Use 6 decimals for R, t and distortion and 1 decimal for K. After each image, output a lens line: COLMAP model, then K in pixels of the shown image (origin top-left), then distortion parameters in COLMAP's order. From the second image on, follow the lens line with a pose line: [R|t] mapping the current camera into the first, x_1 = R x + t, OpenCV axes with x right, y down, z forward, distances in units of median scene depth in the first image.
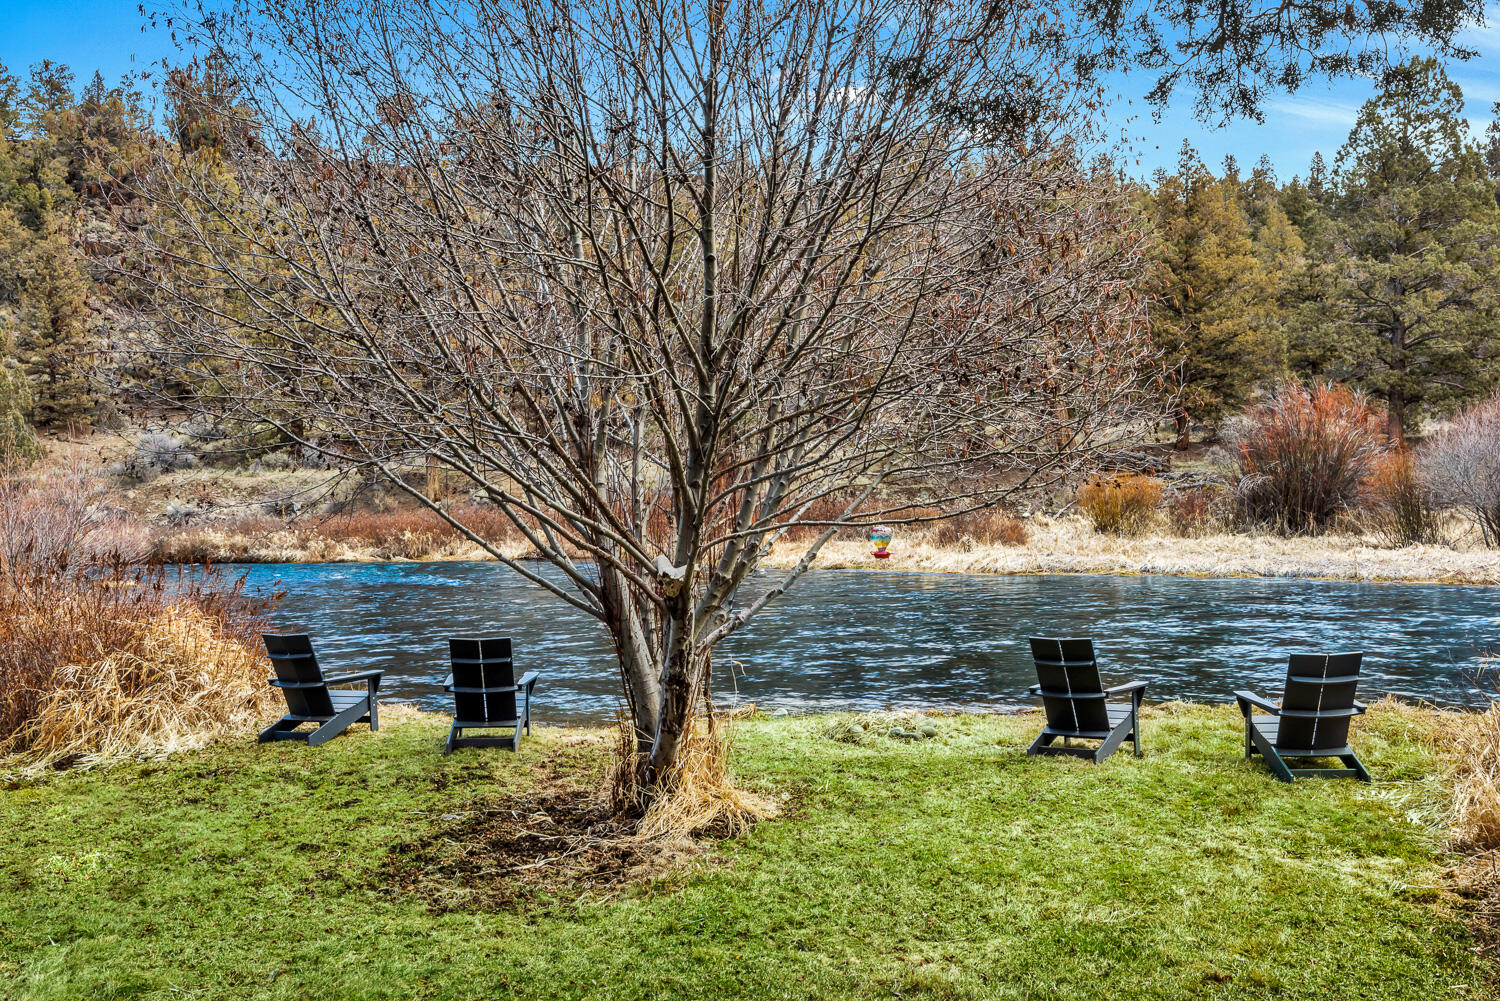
lens RADIAL K [[1423.7, 0, 755.2], [0, 1423.7, 505.8], [0, 0, 1]] dist [0.024069, 0.000000]
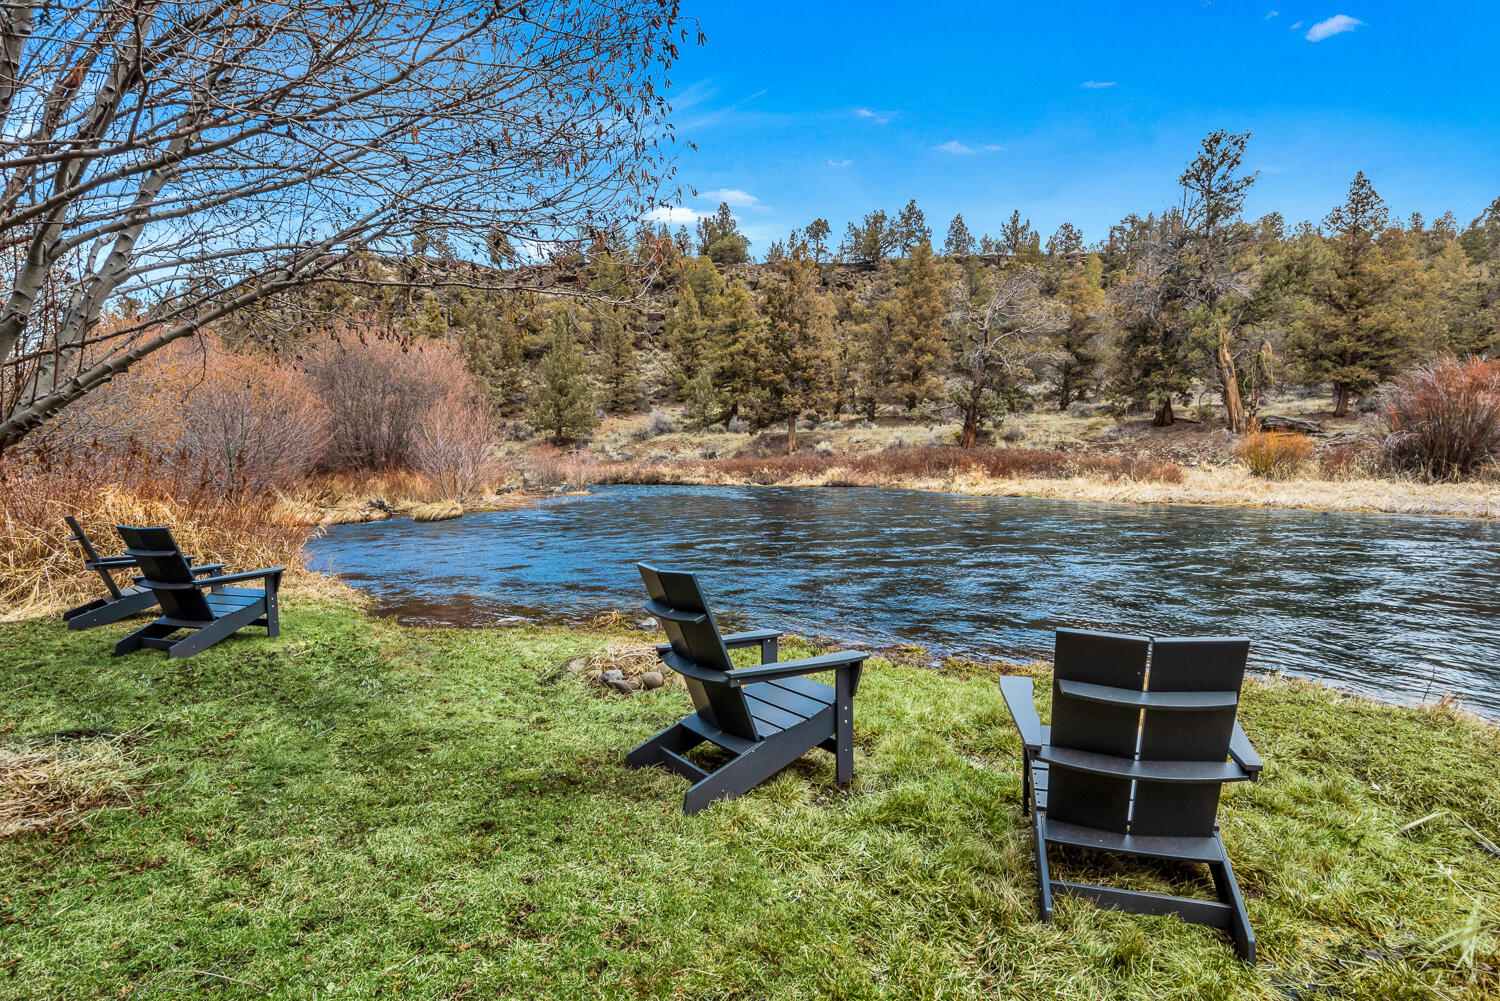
lens RADIAL K [[793.9, 0, 749.9], [0, 793.9, 503.7], [0, 0, 1]] dist [0.018248, -0.007973]
pose [[0.932645, 0.032798, -0.359302, 0.066915], [-0.014272, 0.998434, 0.054094, 0.009105], [0.360514, -0.045322, 0.931652, 0.131566]]
